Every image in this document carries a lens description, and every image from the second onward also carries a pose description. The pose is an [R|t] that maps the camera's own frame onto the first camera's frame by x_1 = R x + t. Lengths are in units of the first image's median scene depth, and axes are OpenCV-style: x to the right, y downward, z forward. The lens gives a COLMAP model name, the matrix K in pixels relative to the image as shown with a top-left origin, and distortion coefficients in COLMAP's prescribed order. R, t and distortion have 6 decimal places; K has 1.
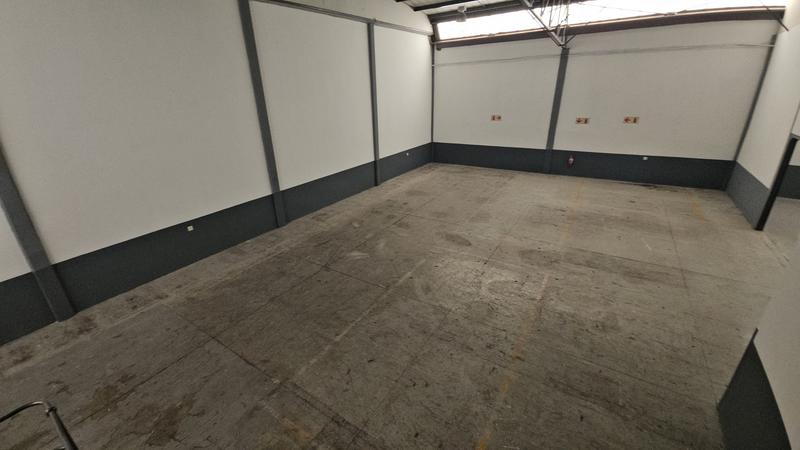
lens RADIAL K [[327.1, 0, 393.6], [0, 327.1, 223.1], [0, 0, 1]] dist [0.014524, -0.008248]
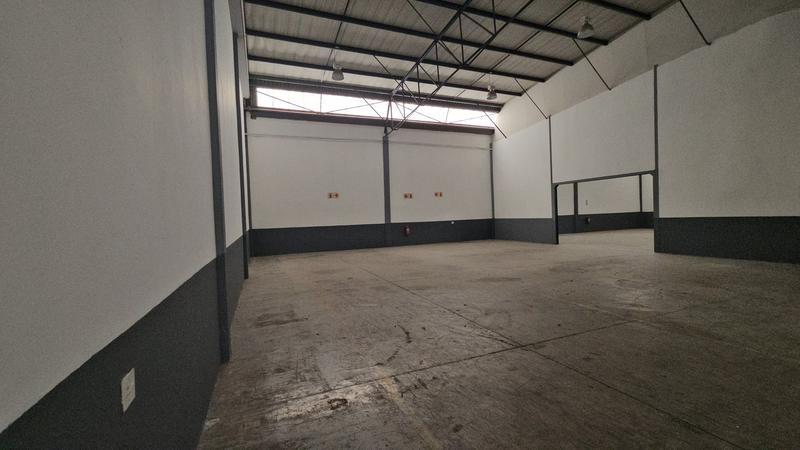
lens RADIAL K [[327.1, 0, 393.6], [0, 327.1, 223.1], [0, 0, 1]] dist [0.014524, -0.008248]
pose [[0.565734, -0.005137, 0.824572, -0.659865], [0.331974, 0.916780, -0.222054, 0.019024], [-0.754810, 0.399360, 0.520359, 0.801807]]
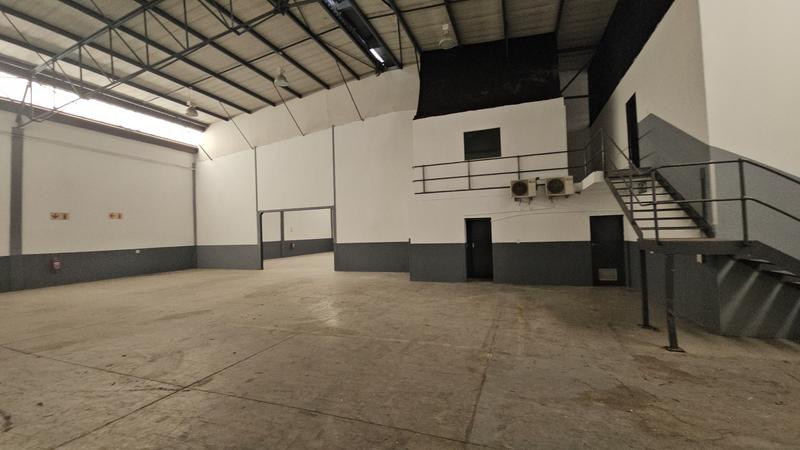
lens RADIAL K [[327.1, 0, 393.6], [0, 327.1, 223.1], [0, 0, 1]] dist [0.014524, -0.008248]
pose [[-0.208457, 0.066815, 0.975747, -0.662222], [0.409604, 0.911919, 0.025063, 0.040684], [-0.888127, 0.404894, -0.217463, 0.743899]]
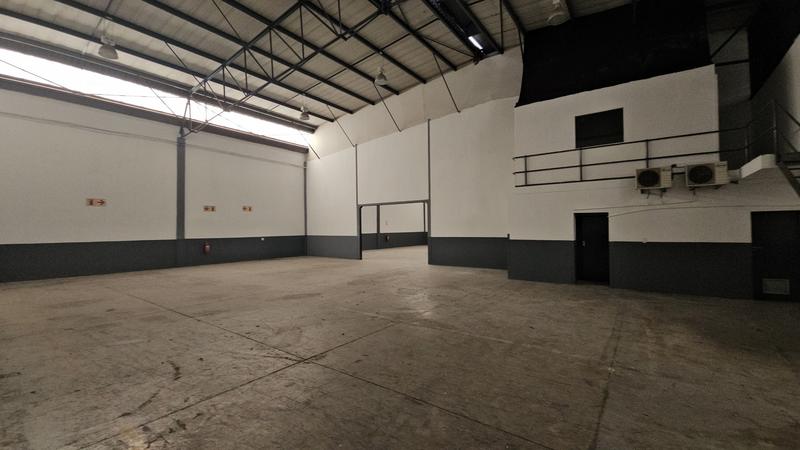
lens RADIAL K [[327.1, 0, 393.6], [0, 327.1, 223.1], [0, 0, 1]] dist [0.014524, -0.008248]
pose [[0.063702, 0.047539, 0.996836, -0.658186], [0.390149, 0.918184, -0.068720, 0.034322], [-0.918545, 0.393292, 0.039943, 0.759132]]
